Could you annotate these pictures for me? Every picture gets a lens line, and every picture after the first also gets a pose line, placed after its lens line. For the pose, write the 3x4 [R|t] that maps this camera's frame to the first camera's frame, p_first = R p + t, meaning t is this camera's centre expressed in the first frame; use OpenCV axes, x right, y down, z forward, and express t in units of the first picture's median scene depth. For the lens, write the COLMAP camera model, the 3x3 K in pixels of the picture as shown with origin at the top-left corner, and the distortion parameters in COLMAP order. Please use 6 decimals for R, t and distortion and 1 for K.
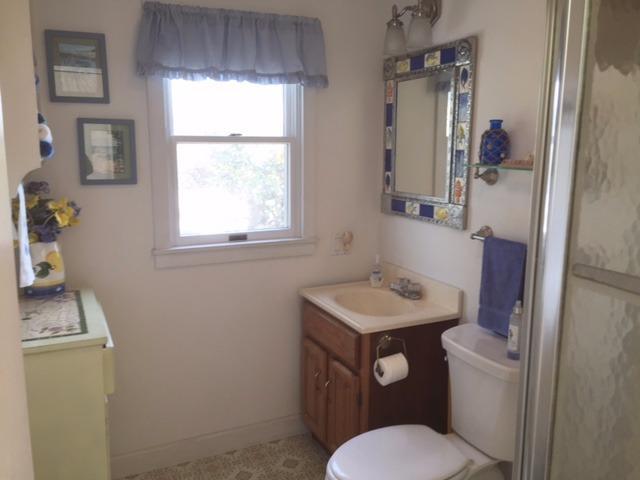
lens RADIAL K [[546.3, 0, 319.7], [0, 546.3, 239.2], [0, 0, 1]] dist [0.078210, -0.101933]
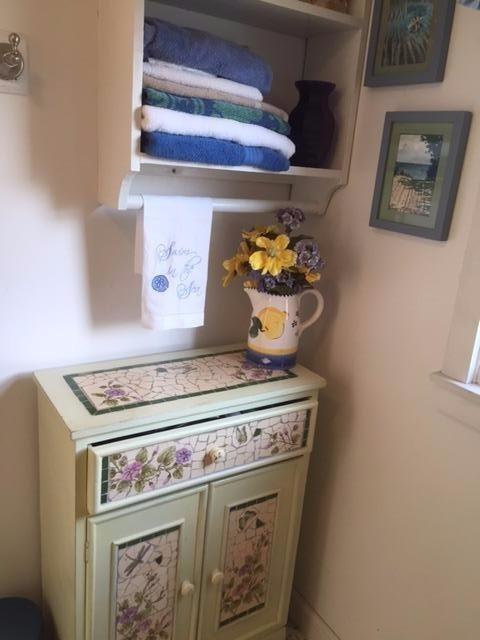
lens RADIAL K [[546.3, 0, 240.1], [0, 546.3, 319.2], [0, 0, 1]] dist [0.078210, -0.101933]
pose [[0.119781, 0.294752, -0.948037, 0.177424], [-0.253519, 0.932334, 0.257839, -0.136145], [0.959886, 0.209461, 0.186401, 0.854930]]
